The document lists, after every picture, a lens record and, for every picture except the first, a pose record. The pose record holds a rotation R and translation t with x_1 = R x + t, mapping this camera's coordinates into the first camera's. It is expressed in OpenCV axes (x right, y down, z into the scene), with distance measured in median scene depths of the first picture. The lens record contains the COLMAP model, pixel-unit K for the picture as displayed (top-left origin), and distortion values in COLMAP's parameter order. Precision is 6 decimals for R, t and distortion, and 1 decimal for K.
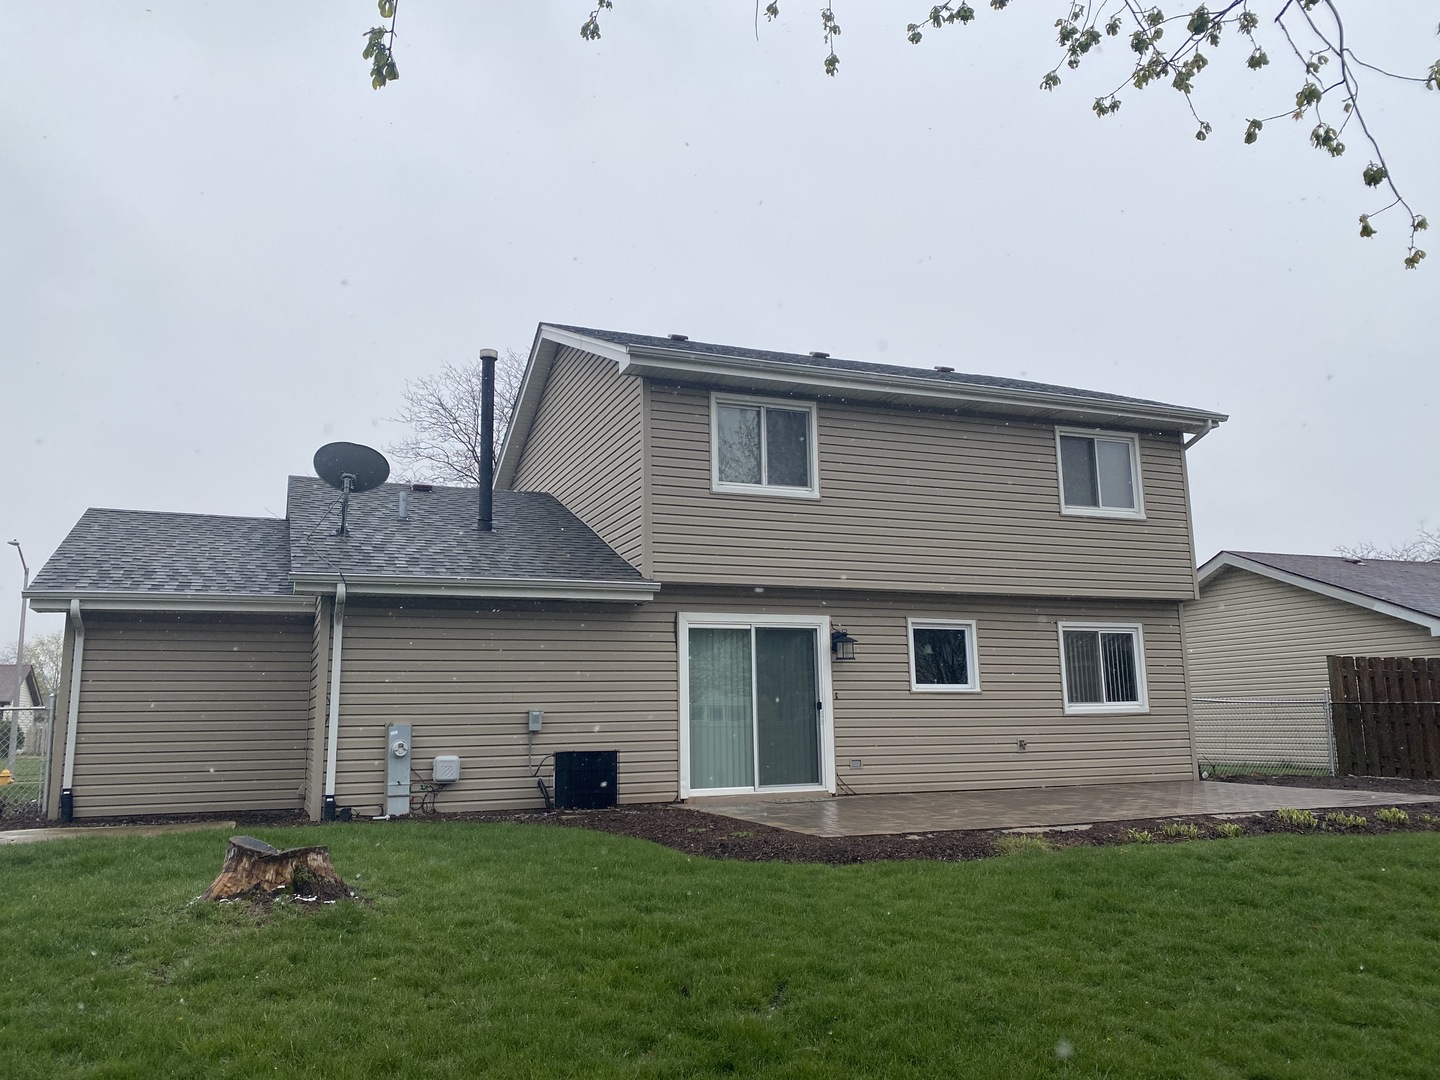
lens RADIAL K [[1091.1, 0, 719.5], [0, 1091.1, 535.8], [0, 0, 1]] dist [0.014127, -0.006911]
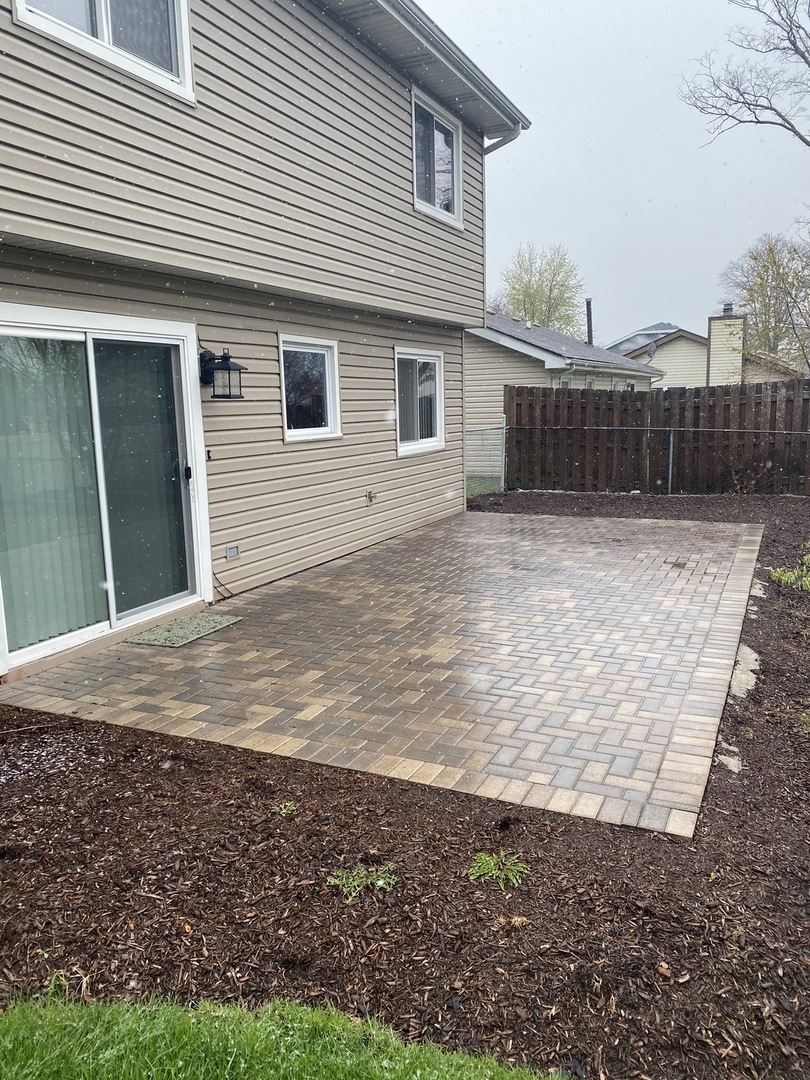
lens RADIAL K [[818.3, 0, 405.9], [0, 818.3, 548.4], [0, 0, 1]] dist [0.014127, -0.006911]
pose [[0.738446, -0.120856, 0.663394, -0.129846], [-0.102184, 0.952390, 0.287249, 0.049324], [-0.666525, -0.279906, 0.690939, 0.573707]]
